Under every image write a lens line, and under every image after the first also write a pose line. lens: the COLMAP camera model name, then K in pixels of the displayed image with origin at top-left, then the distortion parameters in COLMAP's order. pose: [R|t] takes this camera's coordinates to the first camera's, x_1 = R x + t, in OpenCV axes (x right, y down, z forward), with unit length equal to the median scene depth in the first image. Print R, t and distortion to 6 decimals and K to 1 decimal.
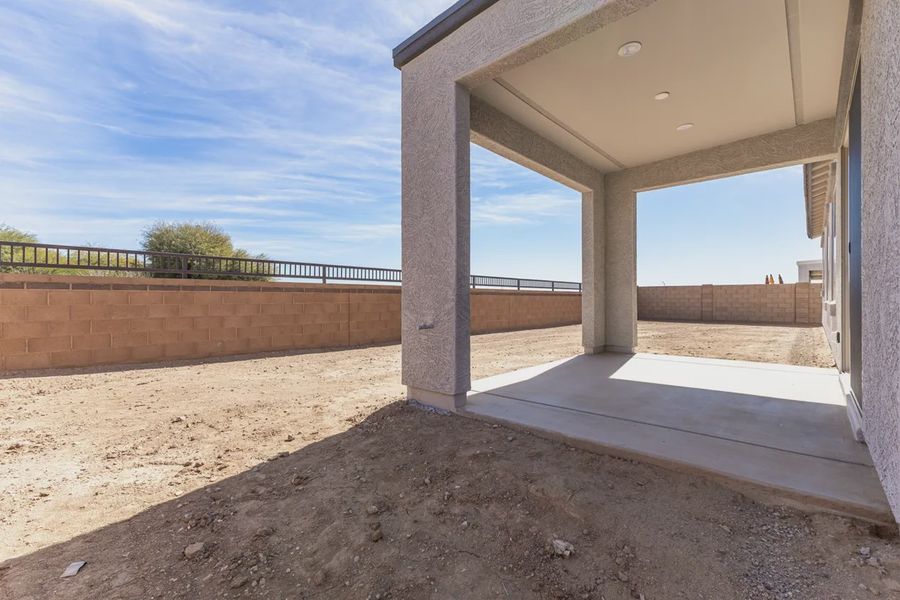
lens RADIAL K [[387.2, 0, 450.0], [0, 387.2, 300.0], [0, 0, 1]] dist [0.010045, -0.000579]
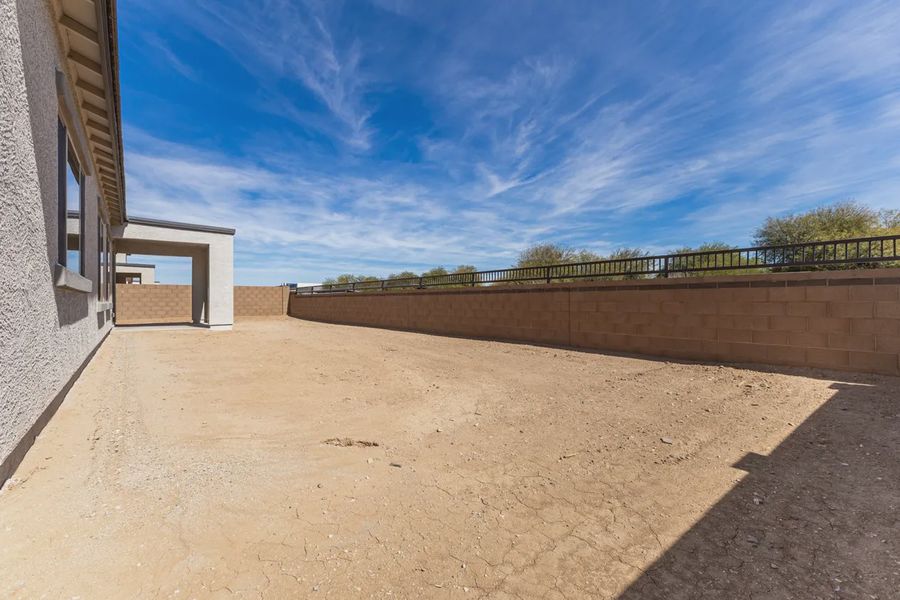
lens RADIAL K [[387.2, 0, 450.0], [0, 387.2, 300.0], [0, 0, 1]] dist [0.010045, -0.000579]
pose [[-0.128019, 0.004341, -0.991762, 0.440513], [0.009054, 0.999954, 0.003208, -0.001235], [0.991730, -0.008568, -0.128052, 0.482054]]
